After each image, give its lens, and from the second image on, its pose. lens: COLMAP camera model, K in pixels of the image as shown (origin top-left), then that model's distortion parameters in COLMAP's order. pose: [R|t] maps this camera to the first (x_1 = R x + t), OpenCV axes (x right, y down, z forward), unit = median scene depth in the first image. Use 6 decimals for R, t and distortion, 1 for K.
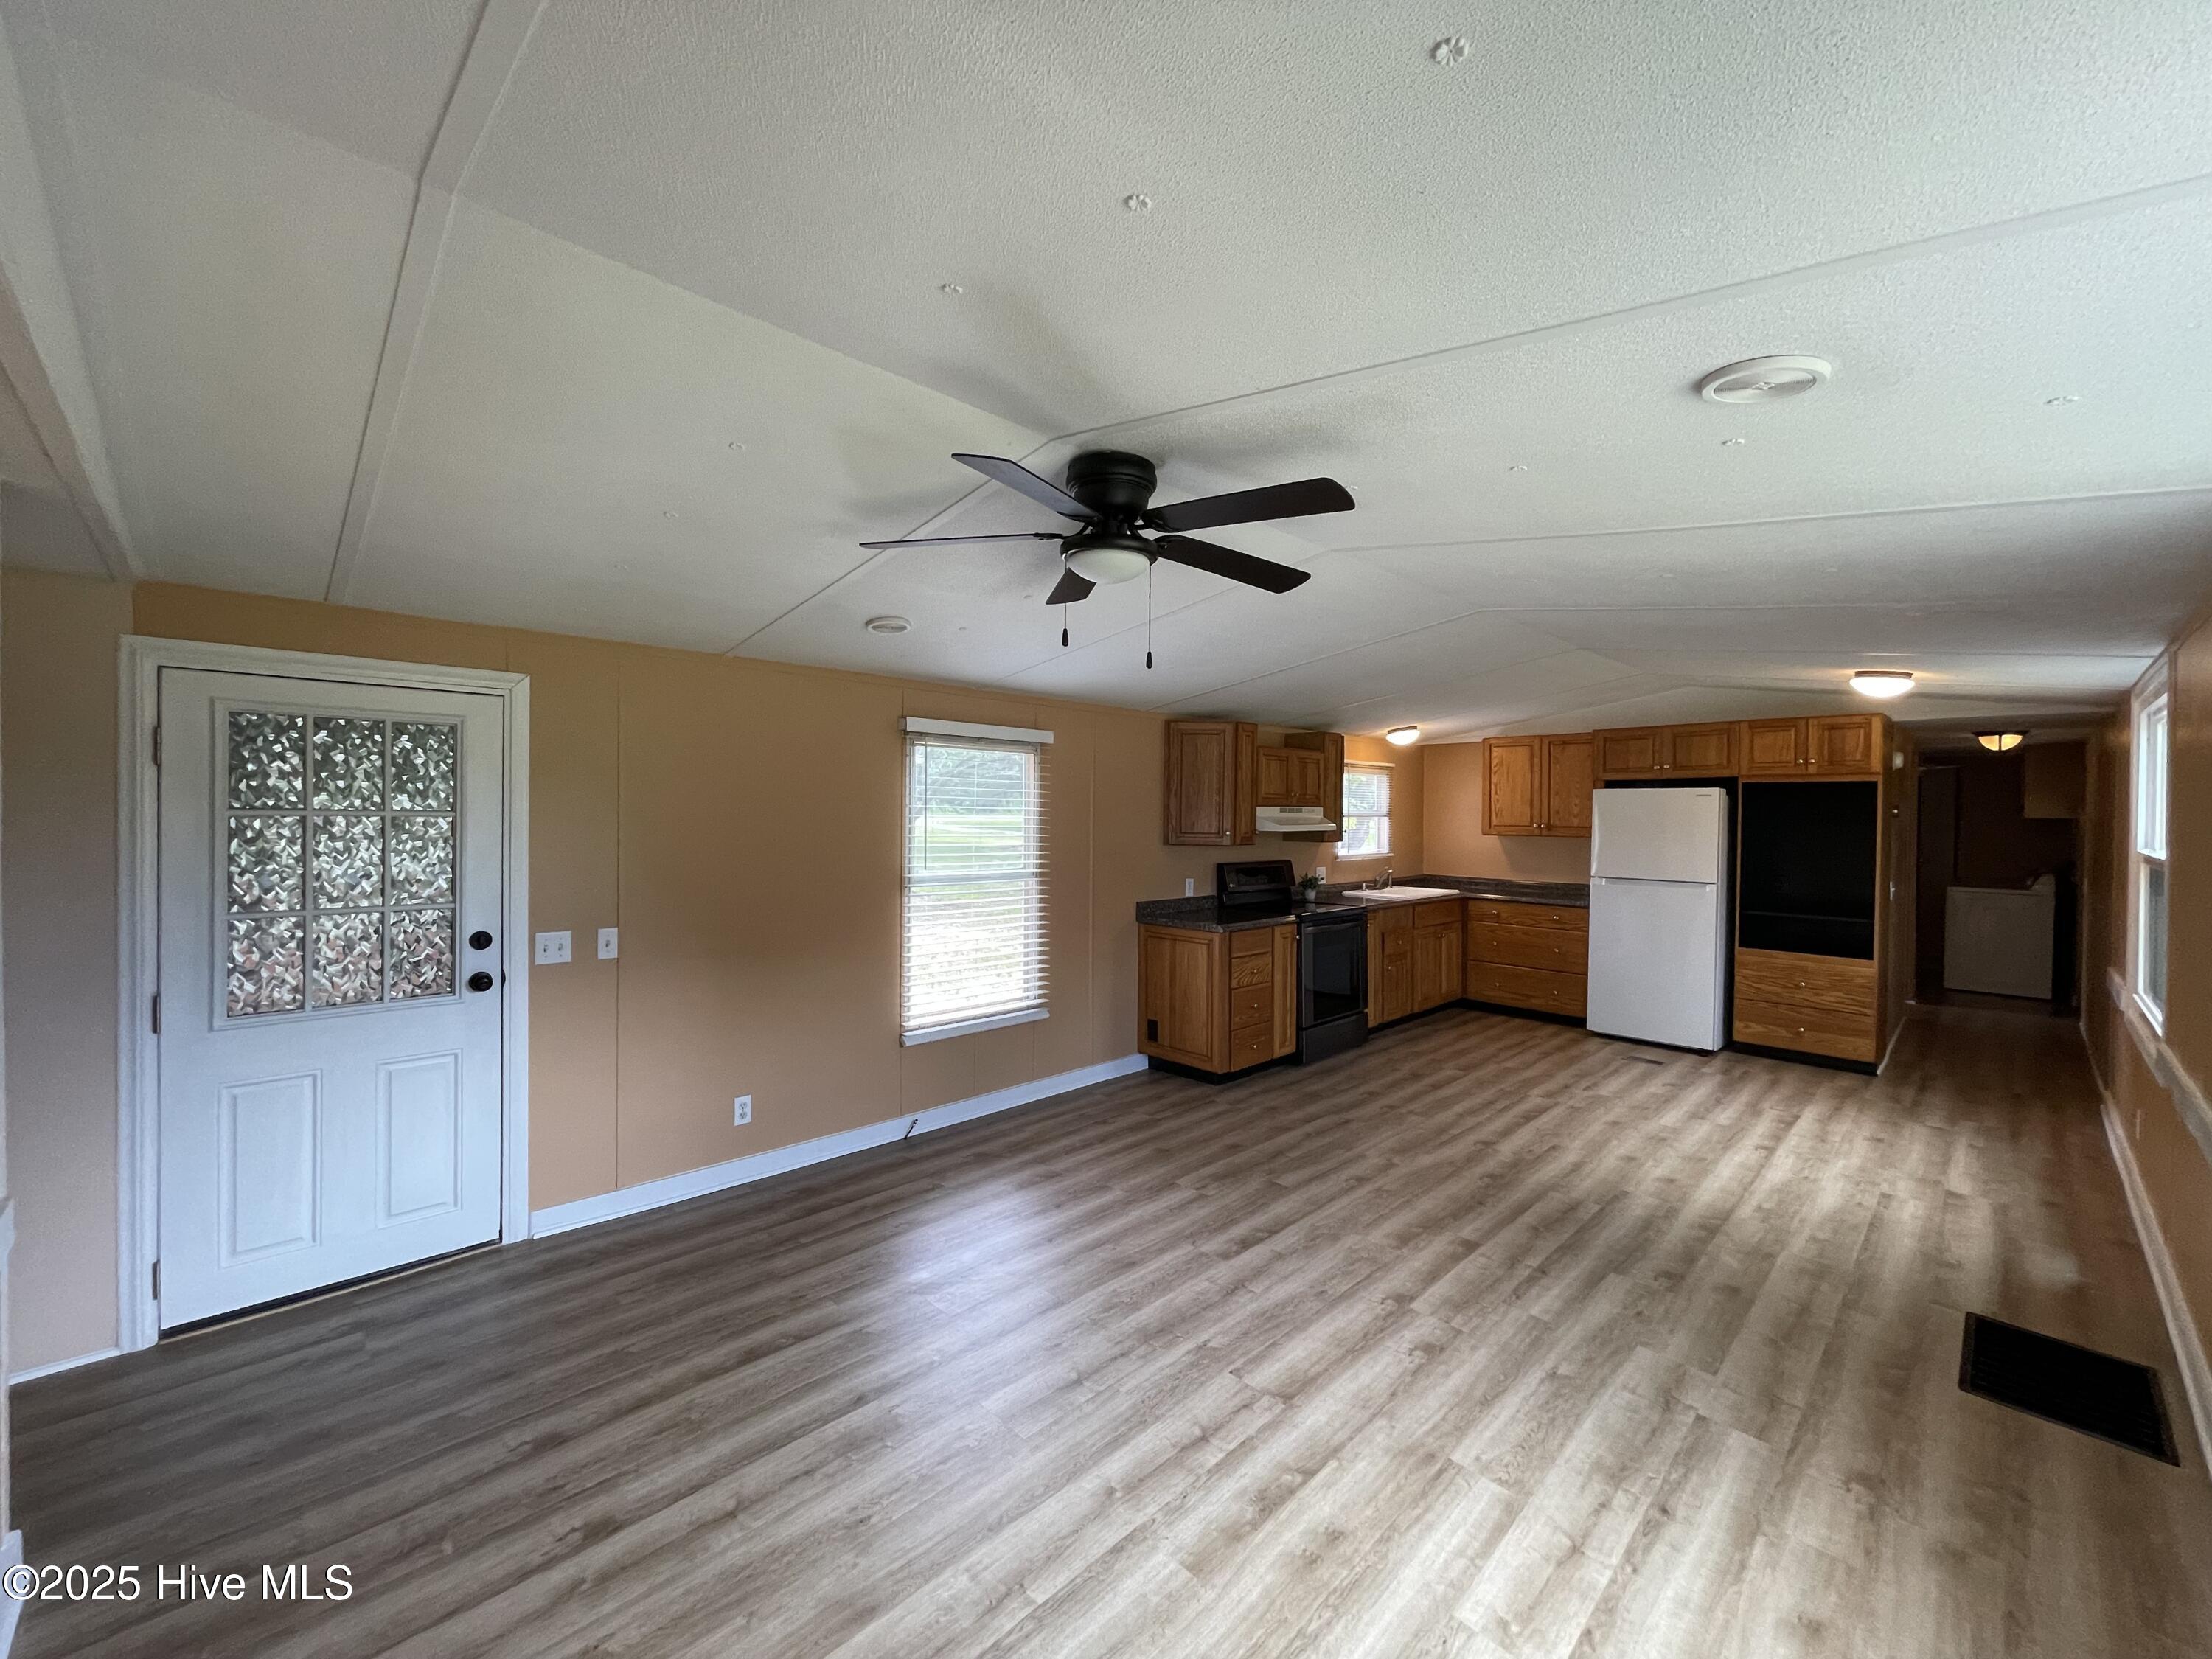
lens RADIAL K [[888.6, 0, 1106.0], [0, 888.6, 829.5], [0, 0, 1]] dist [-0.000616, 0.000352]
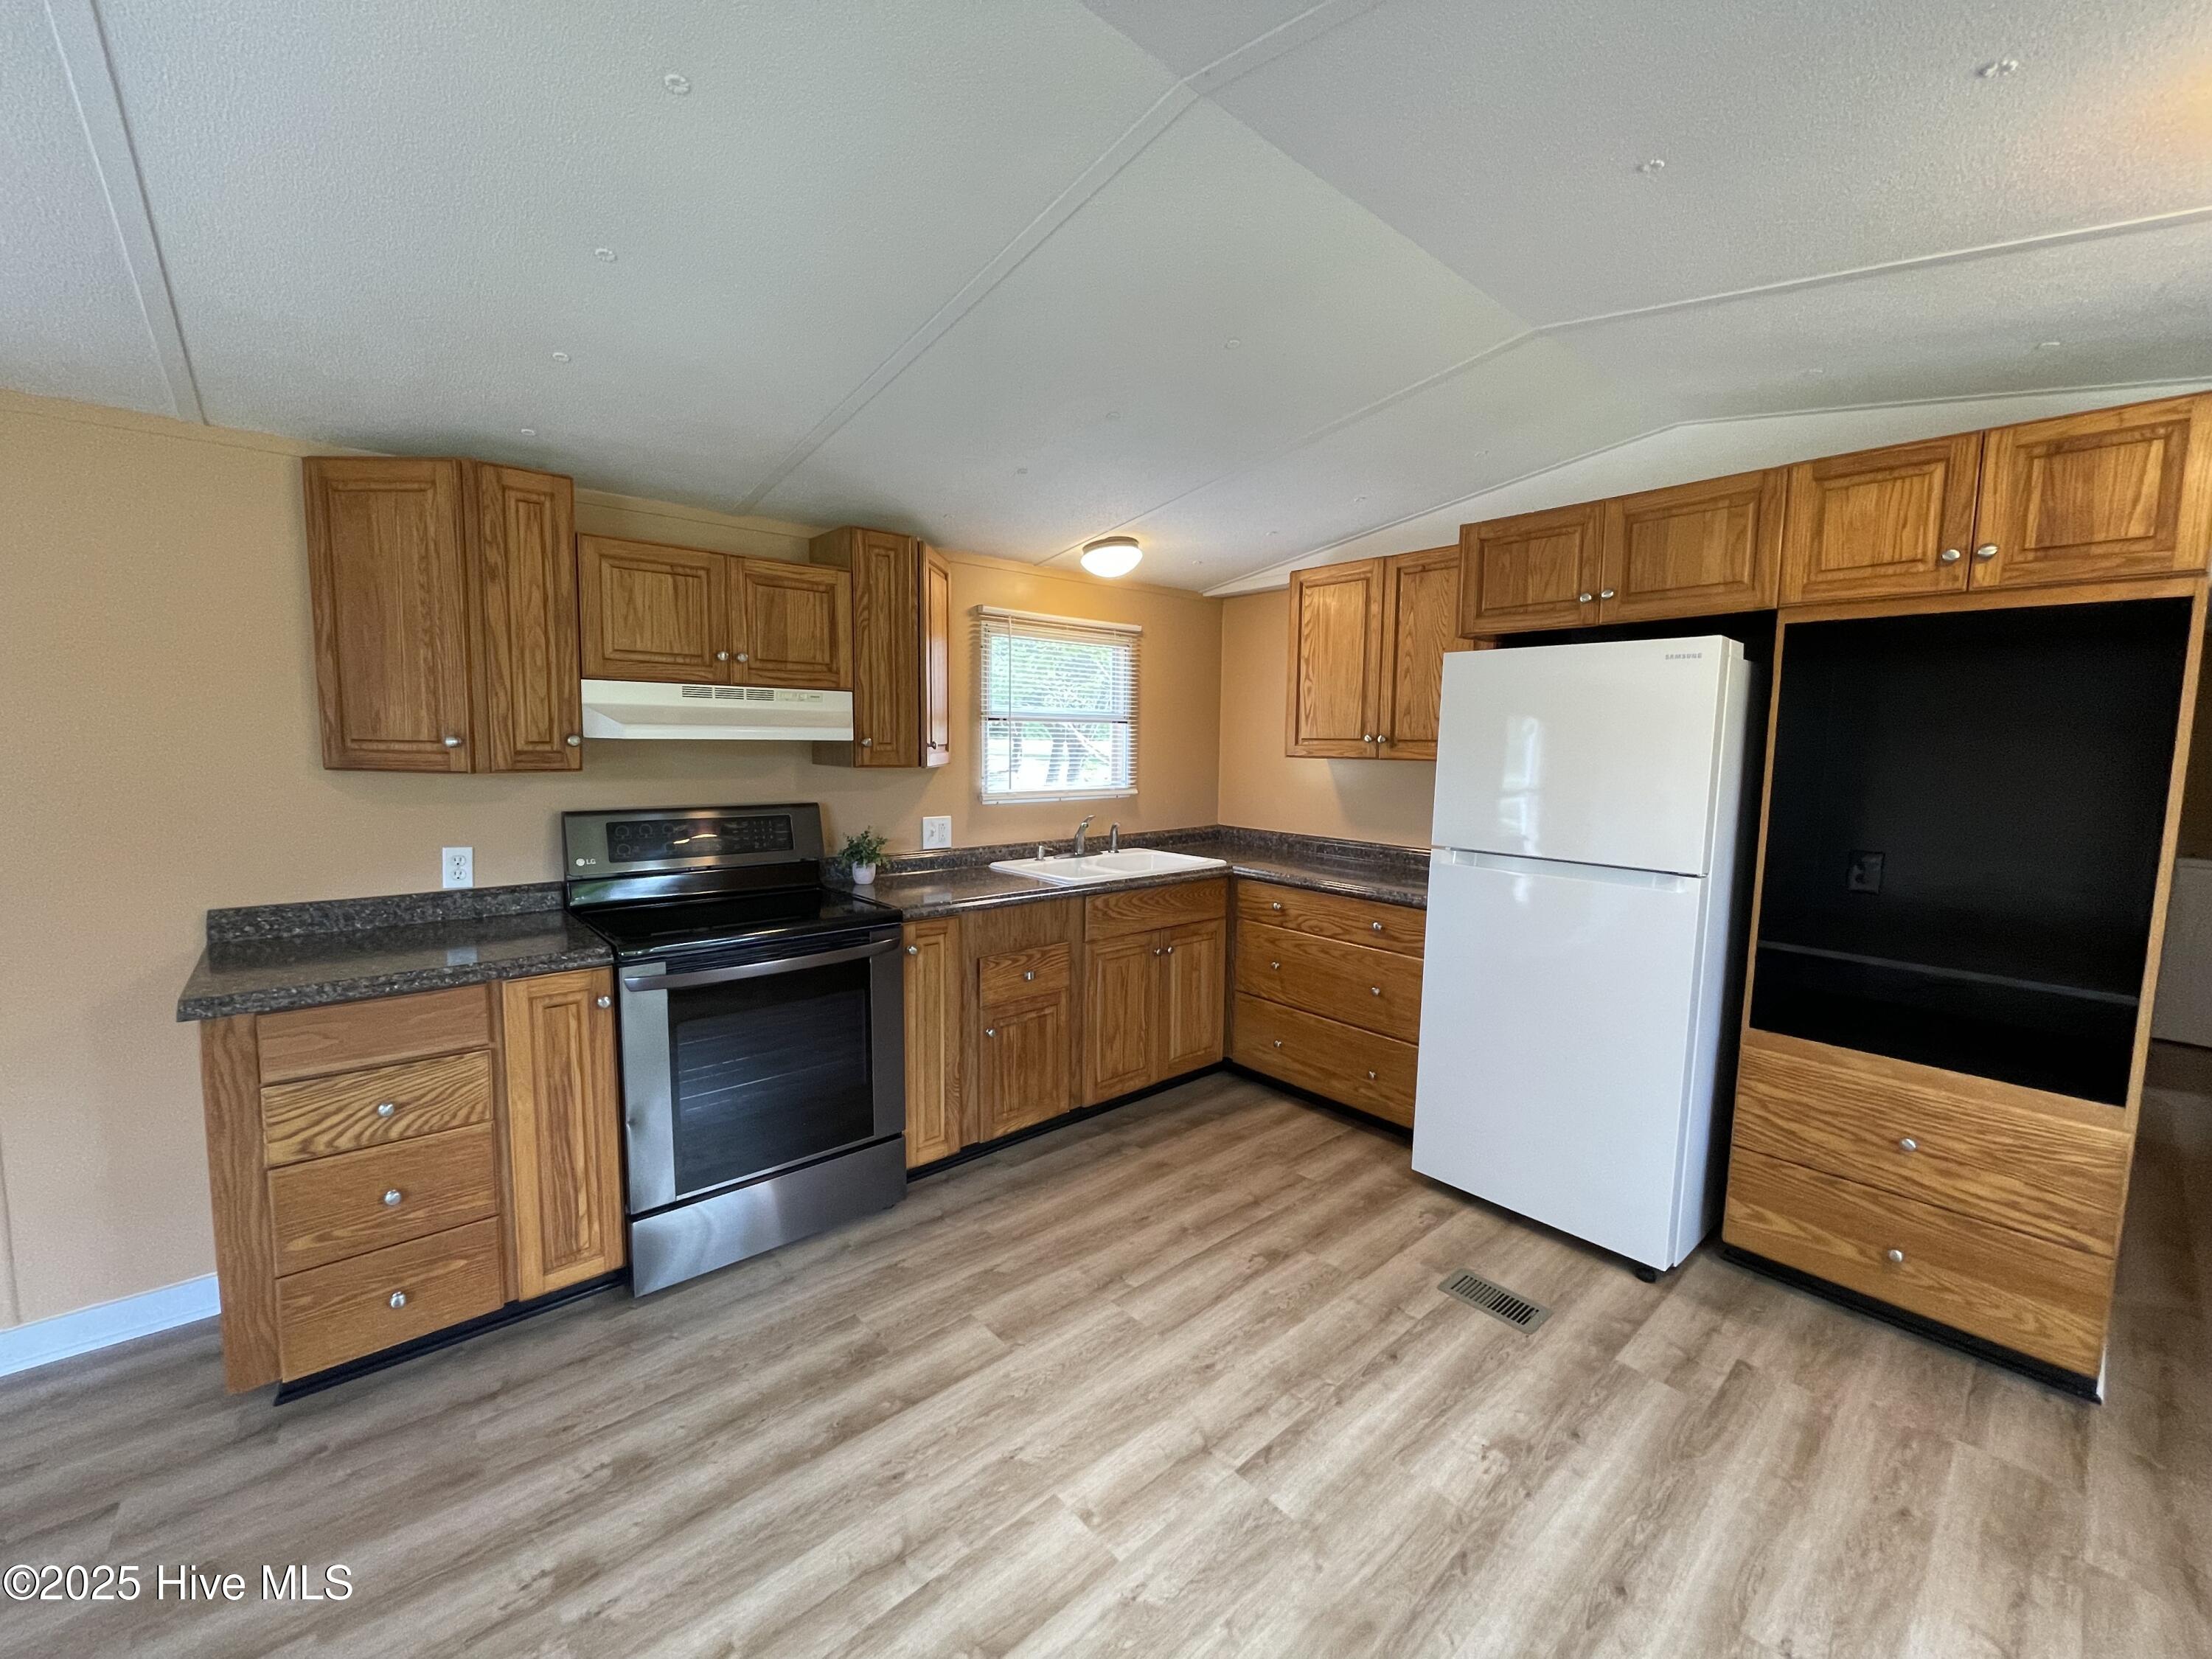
lens RADIAL K [[889.0, 0, 1096.1], [0, 889.0, 824.6], [0, 0, 1]] dist [-0.000840, -0.000593]
pose [[0.997945, 0.013037, -0.062731, 0.611394], [-0.007988, 0.996756, 0.080080, 0.009254], [0.063571, -0.079415, 0.994813, 0.814535]]
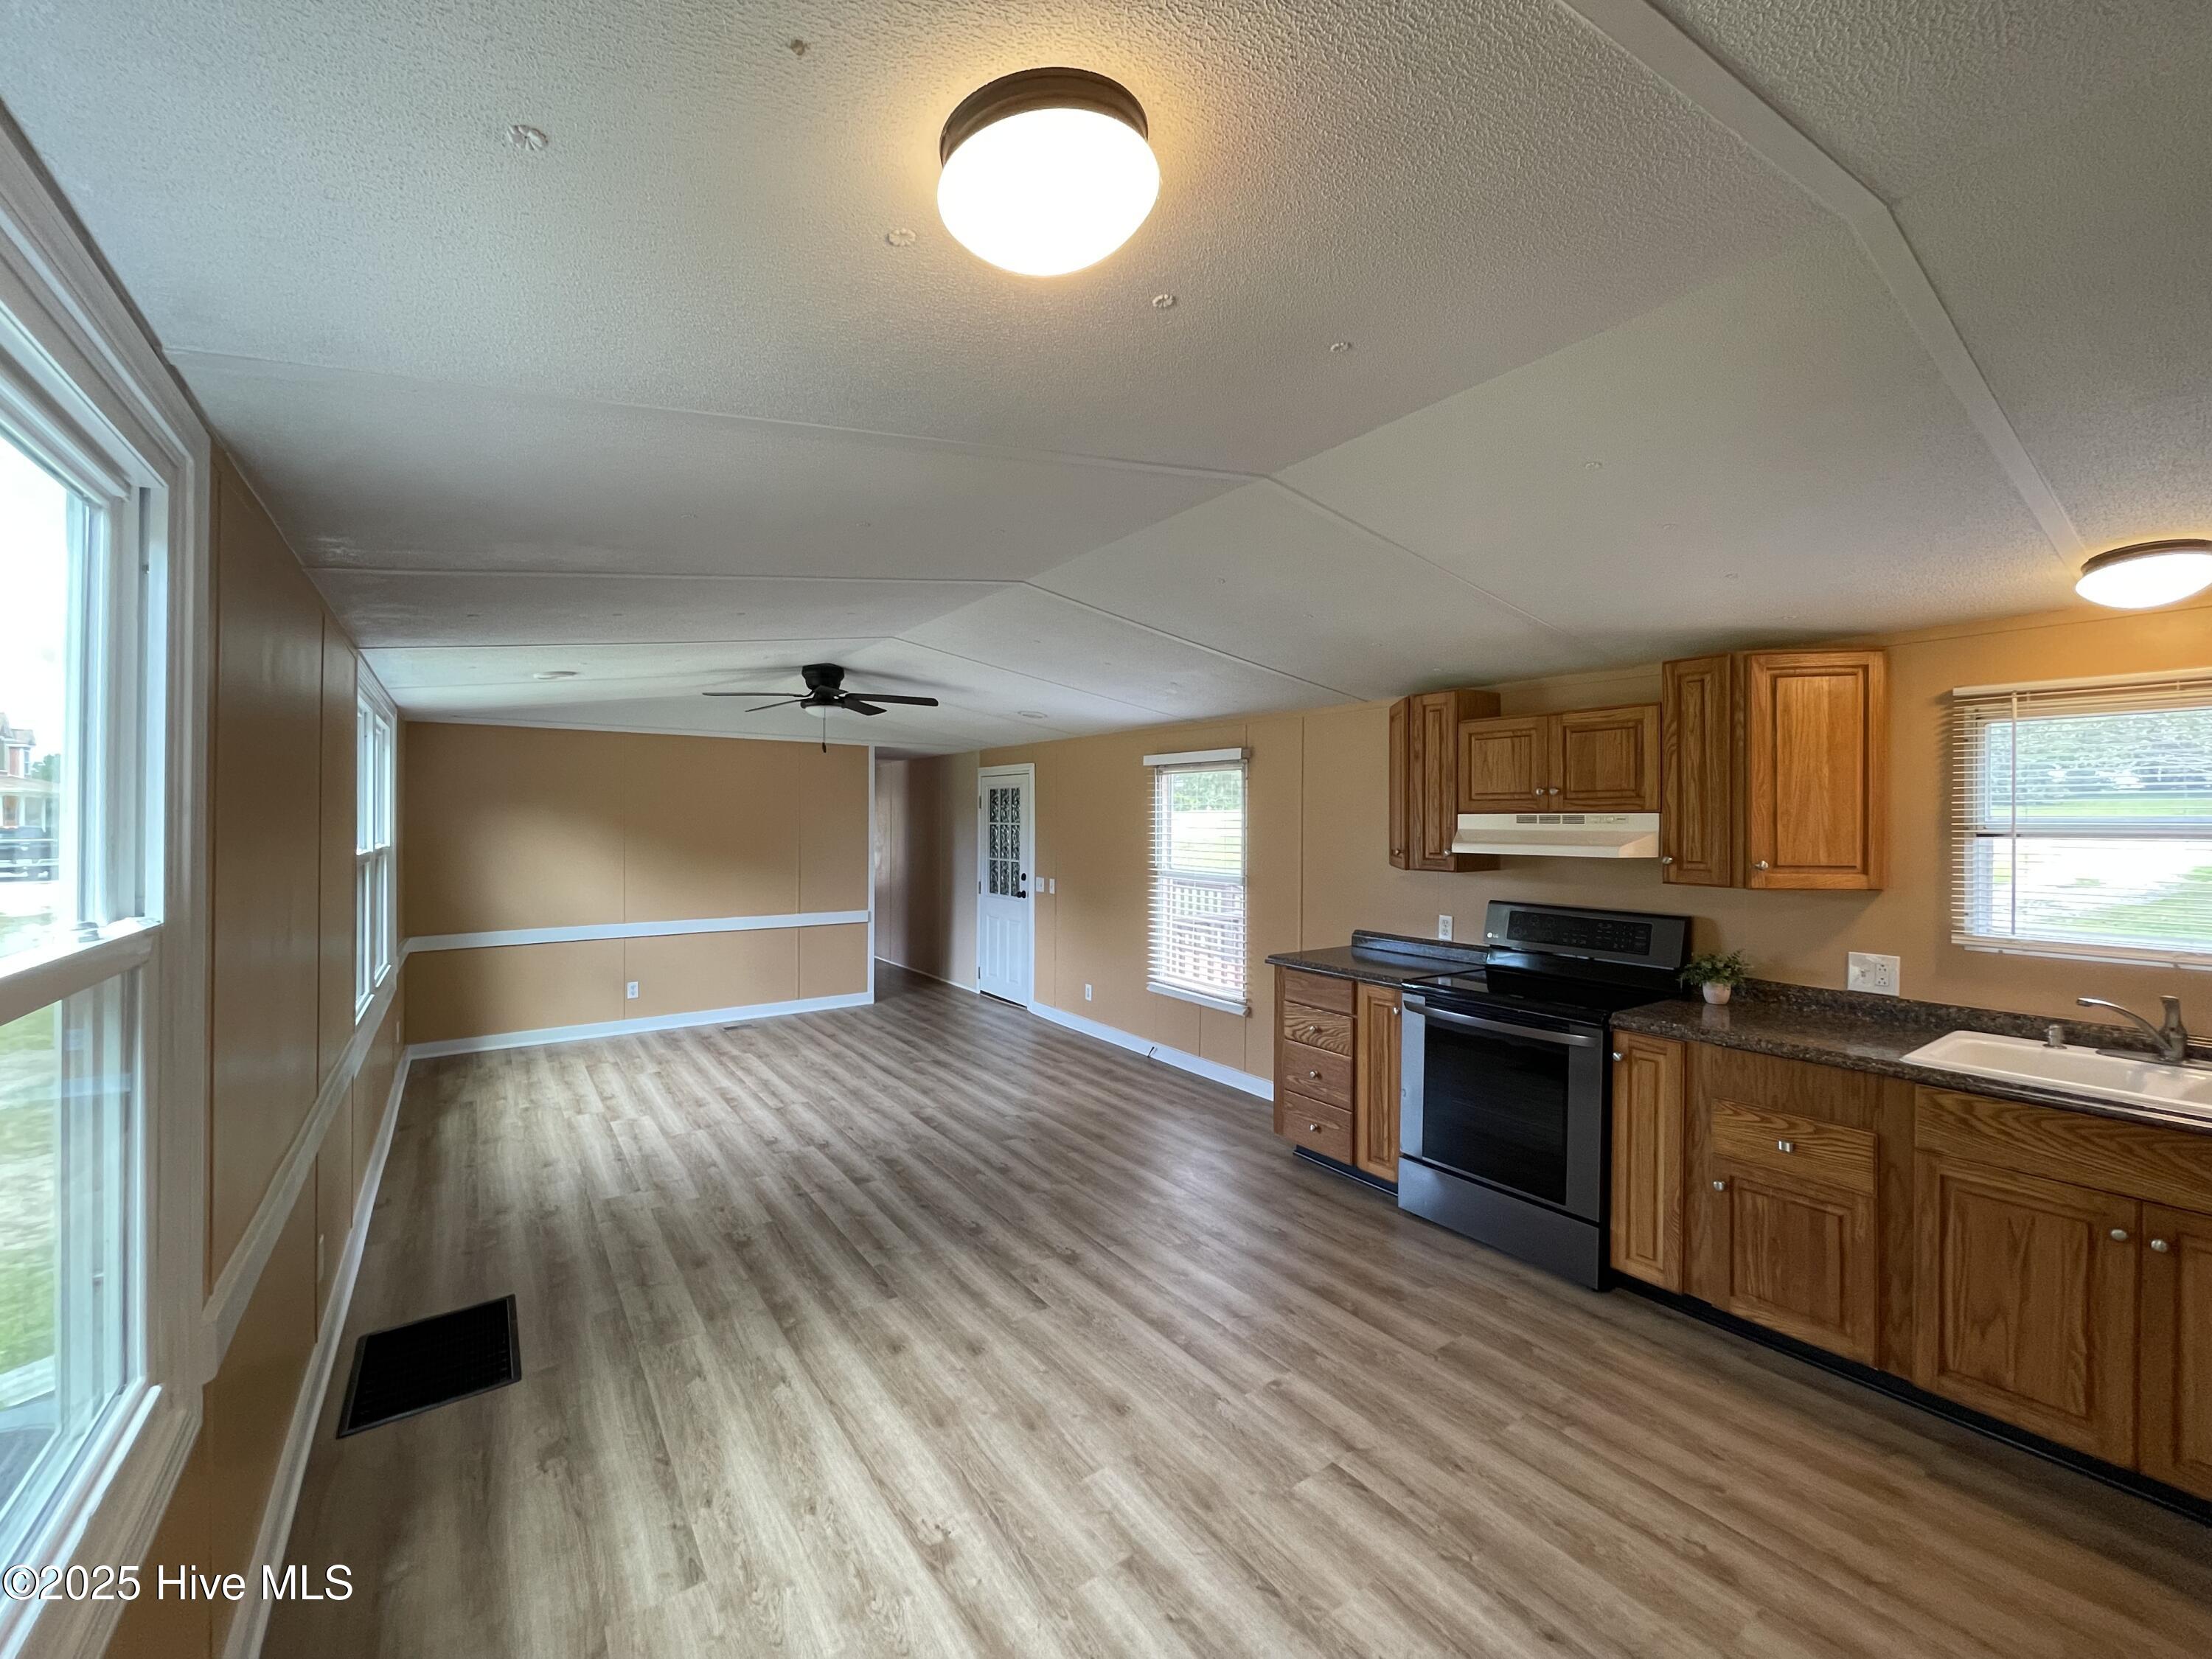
lens RADIAL K [[889.0, 0, 1096.1], [0, 889.0, 824.6], [0, 0, 1]] dist [-0.000840, -0.000593]
pose [[-0.161148, 0.000047, -0.986930, 1.200358], [-0.019921, 0.999796, 0.003301, -0.021097], [0.986729, 0.020193, -0.161114, 1.162504]]
